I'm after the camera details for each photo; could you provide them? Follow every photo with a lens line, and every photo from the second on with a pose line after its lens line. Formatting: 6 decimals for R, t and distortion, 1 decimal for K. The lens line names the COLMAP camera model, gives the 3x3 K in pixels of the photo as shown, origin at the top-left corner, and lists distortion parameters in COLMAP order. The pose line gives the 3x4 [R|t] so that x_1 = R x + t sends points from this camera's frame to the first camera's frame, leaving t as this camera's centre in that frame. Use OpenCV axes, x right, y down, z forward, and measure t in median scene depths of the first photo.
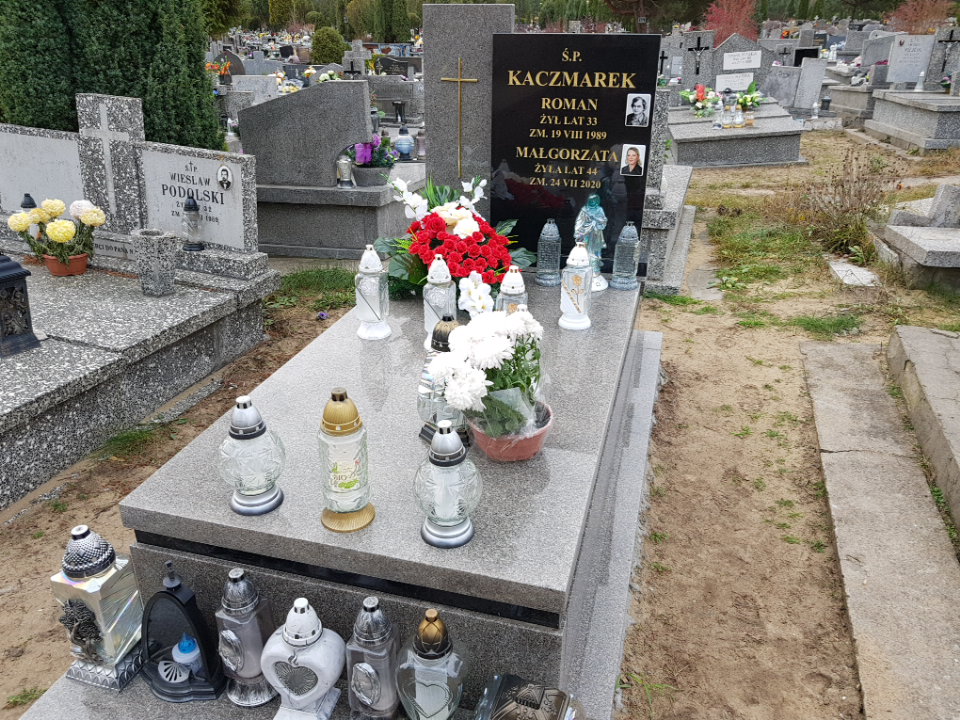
lens RADIAL K [[740.1, 0, 474.8], [0, 740.1, 359.9], [0, 0, 1]] dist [0.049515, -0.005970]
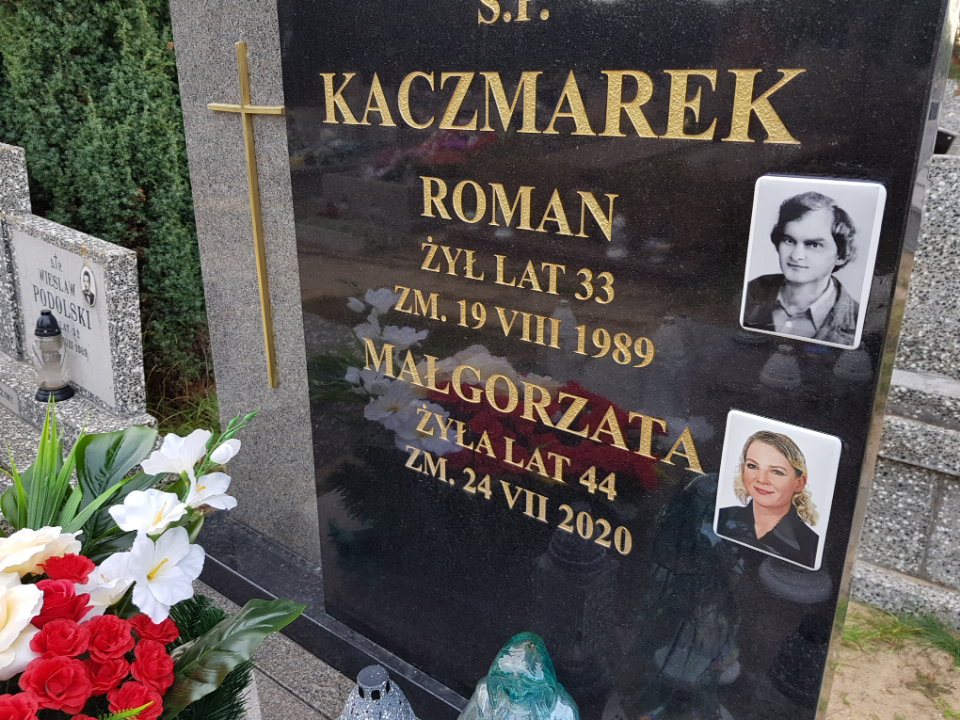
lens RADIAL K [[740.1, 0, 485.7], [0, 740.1, 356.7], [0, 0, 1]] dist [0.049515, -0.005970]
pose [[0.932381, 0.116023, -0.342350, 0.204514], [-0.139159, 0.989304, -0.043720, -0.283844], [0.333616, 0.088405, 0.938555, 0.777801]]
